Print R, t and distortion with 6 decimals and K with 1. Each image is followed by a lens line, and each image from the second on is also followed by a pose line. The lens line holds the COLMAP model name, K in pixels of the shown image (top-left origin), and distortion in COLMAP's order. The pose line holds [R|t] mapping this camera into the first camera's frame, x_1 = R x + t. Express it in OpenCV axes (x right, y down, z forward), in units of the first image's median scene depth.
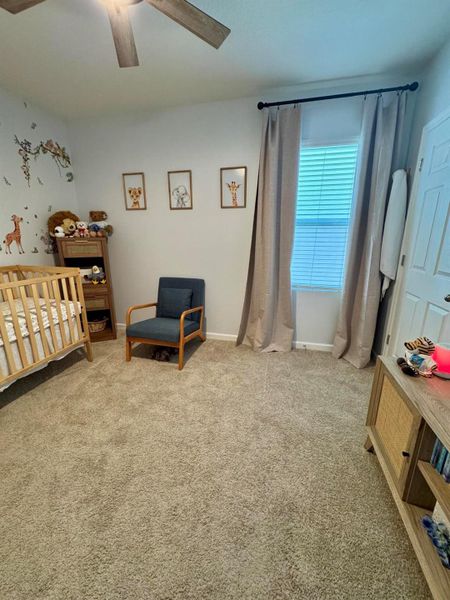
lens RADIAL K [[239.7, 0, 225.0], [0, 239.7, 300.0], [0, 0, 1]] dist [-0.000362, -0.000103]
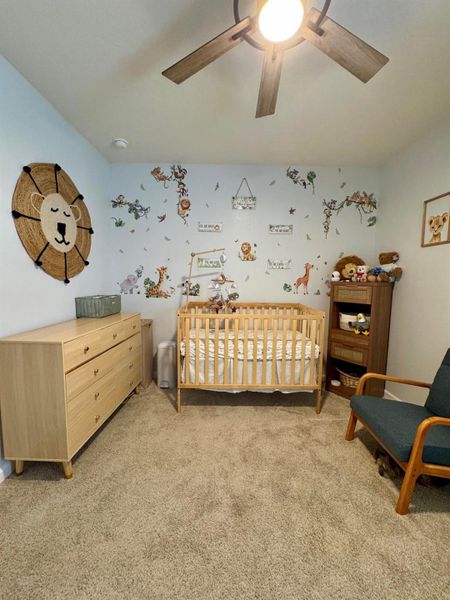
lens RADIAL K [[239.7, 0, 225.0], [0, 239.7, 300.0], [0, 0, 1]] dist [-0.000362, -0.000103]
pose [[0.246116, 0.085689, -0.965445, 0.189315], [-0.260387, 0.965312, 0.019299, -0.082660], [0.933609, 0.246639, 0.259891, 0.315427]]
